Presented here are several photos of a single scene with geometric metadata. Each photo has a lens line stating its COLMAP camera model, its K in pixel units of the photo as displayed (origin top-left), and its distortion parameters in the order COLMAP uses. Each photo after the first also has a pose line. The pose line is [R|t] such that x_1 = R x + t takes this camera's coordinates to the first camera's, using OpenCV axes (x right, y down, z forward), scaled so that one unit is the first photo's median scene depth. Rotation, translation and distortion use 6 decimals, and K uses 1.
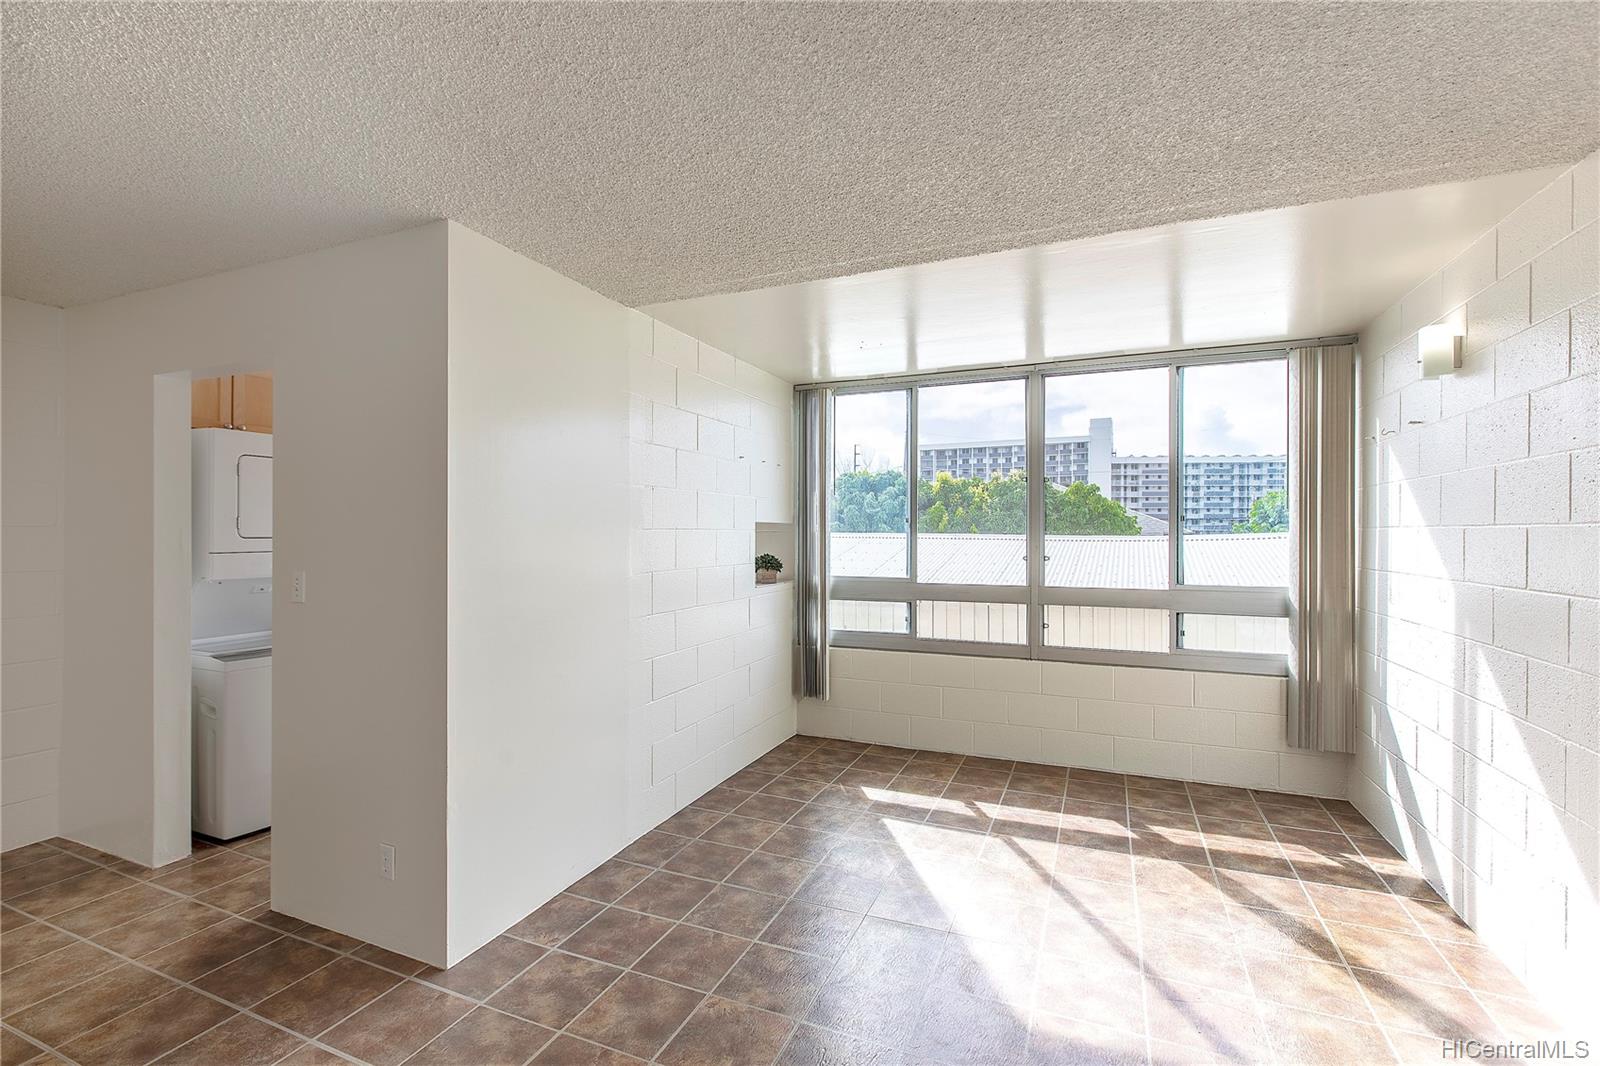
lens RADIAL K [[710.5, 0, 800.8], [0, 710.5, 534.7], [0, 0, 1]] dist [-0.001405, 0.000321]
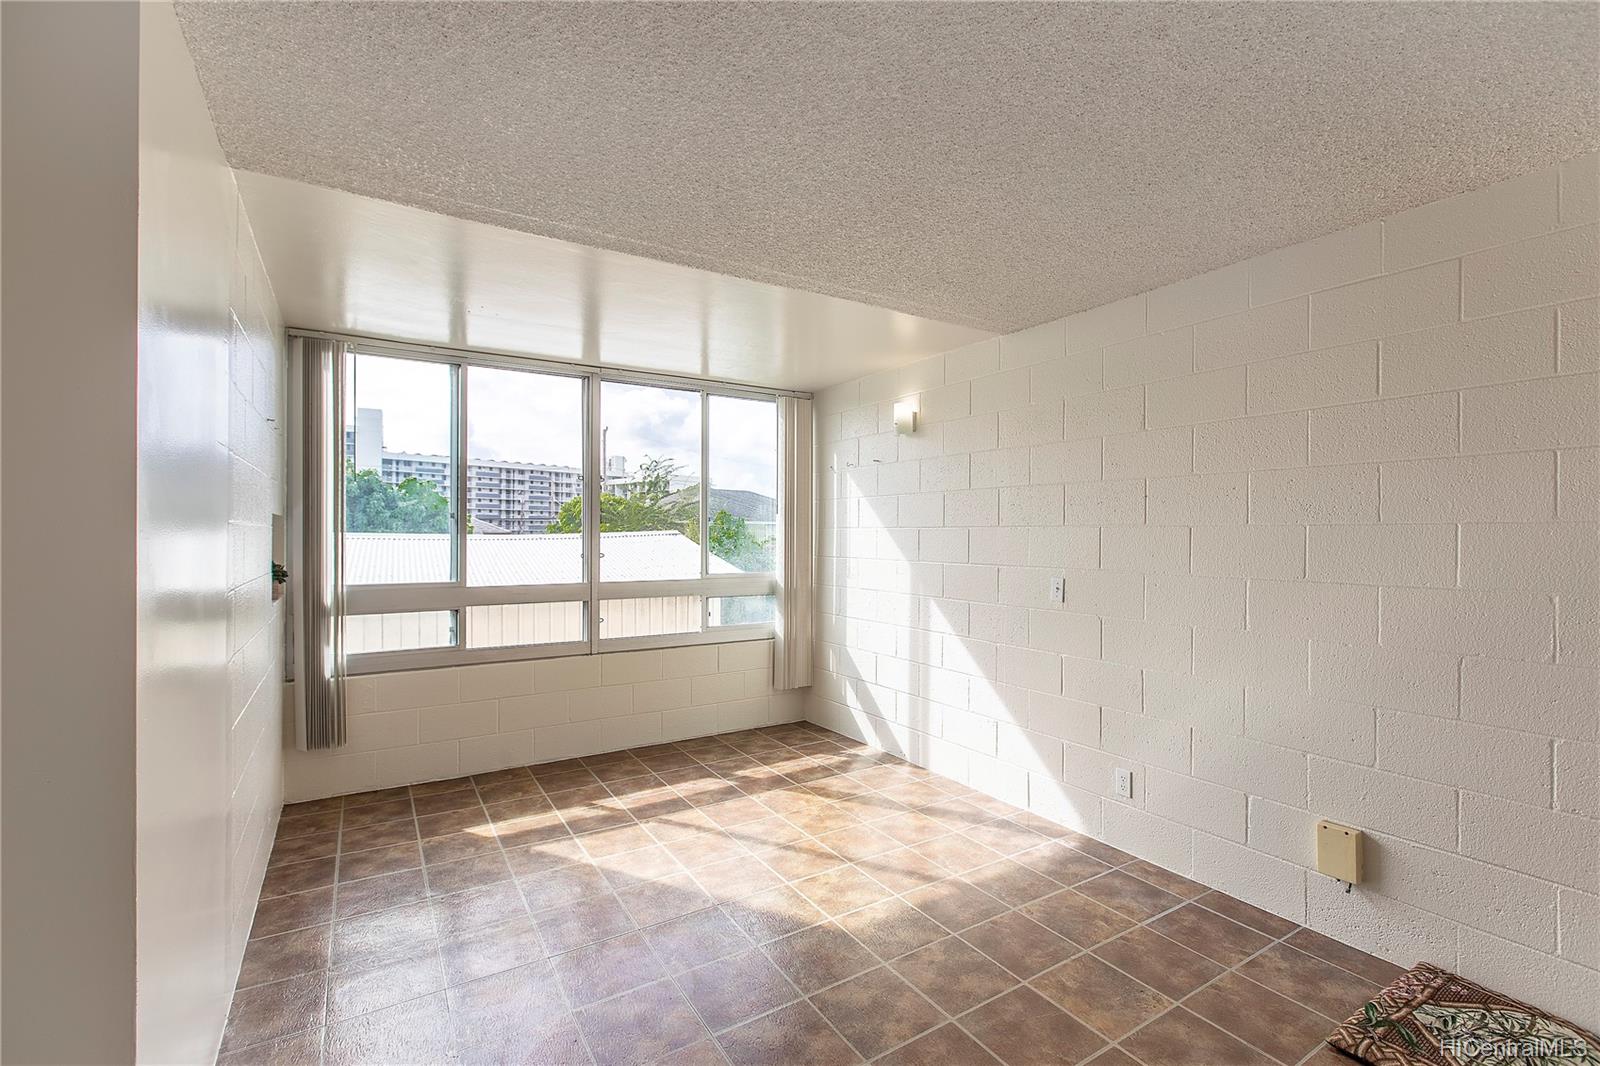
lens RADIAL K [[710.5, 0, 804.7], [0, 710.5, 536.6], [0, 0, 1]] dist [-0.001405, 0.000321]
pose [[0.566014, -0.001179, 0.824395, -0.390313], [-0.001353, 0.999996, 0.002359, 0.003175], [-0.824395, -0.002451, 0.566010, 0.189503]]
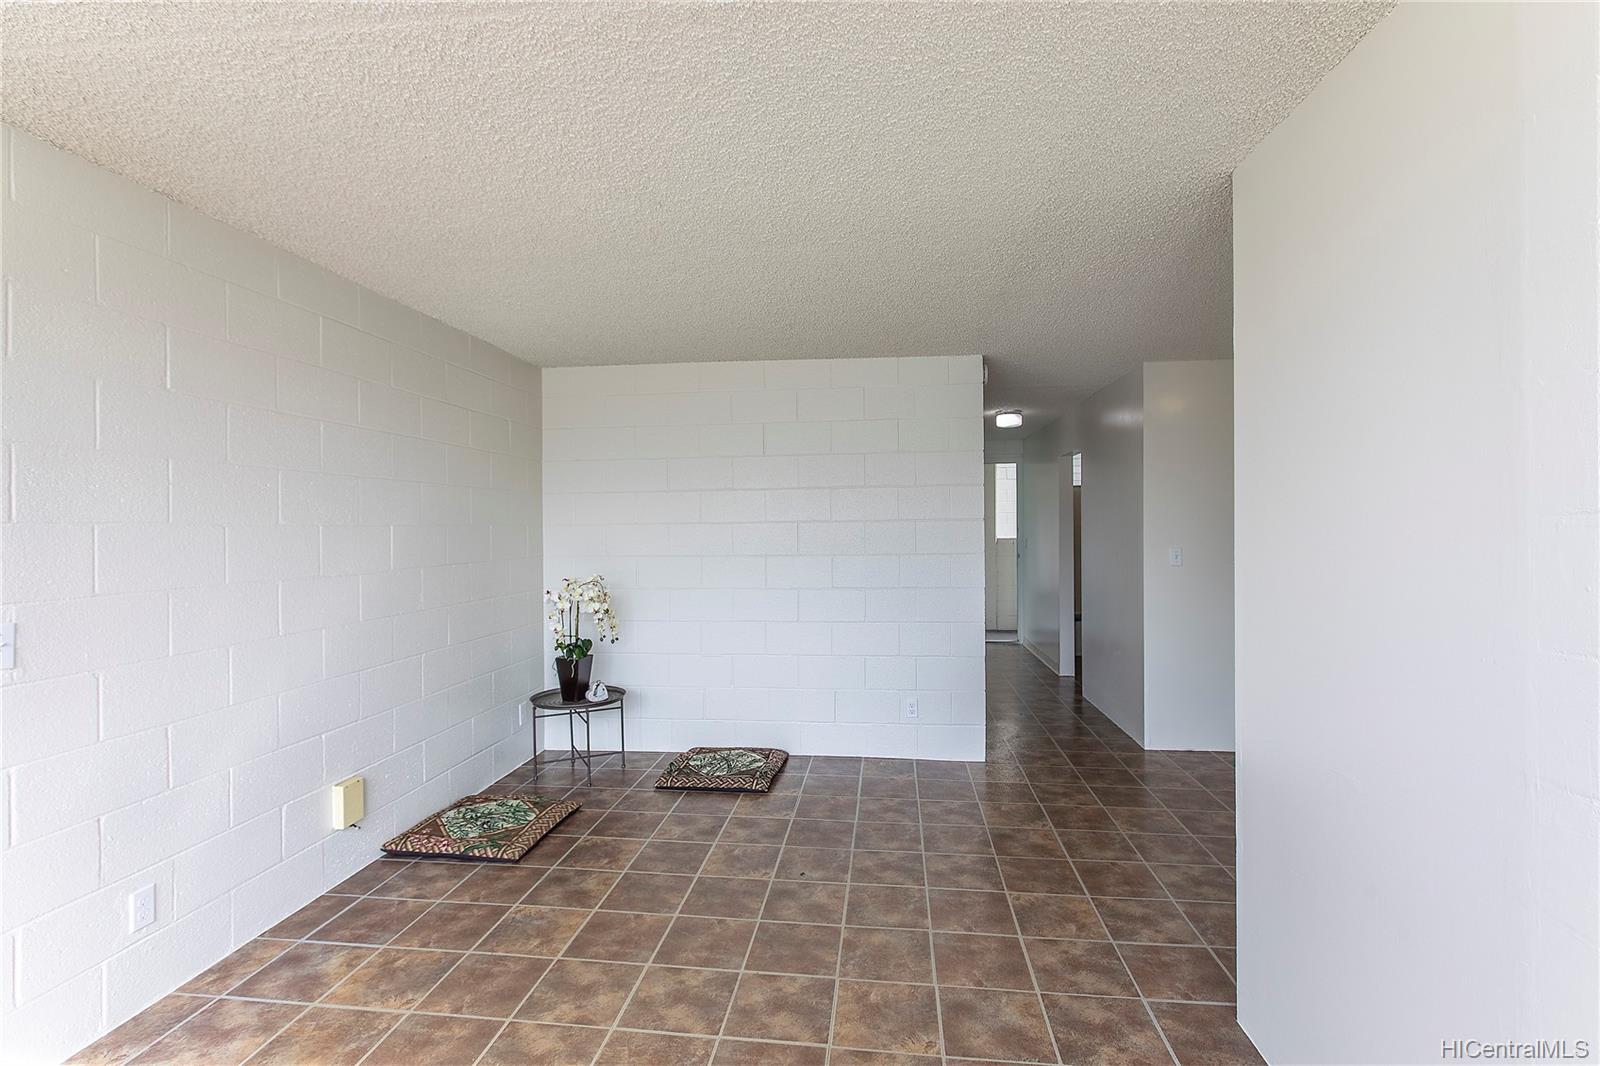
lens RADIAL K [[710.5, 0, 800.3], [0, 710.5, 531.3], [0, 0, 1]] dist [-0.001405, 0.000321]
pose [[-0.959861, 0.007216, -0.280382, 0.160440], [0.006196, 0.999971, 0.004527, -0.001894], [0.280406, 0.002608, -0.959878, 1.021534]]
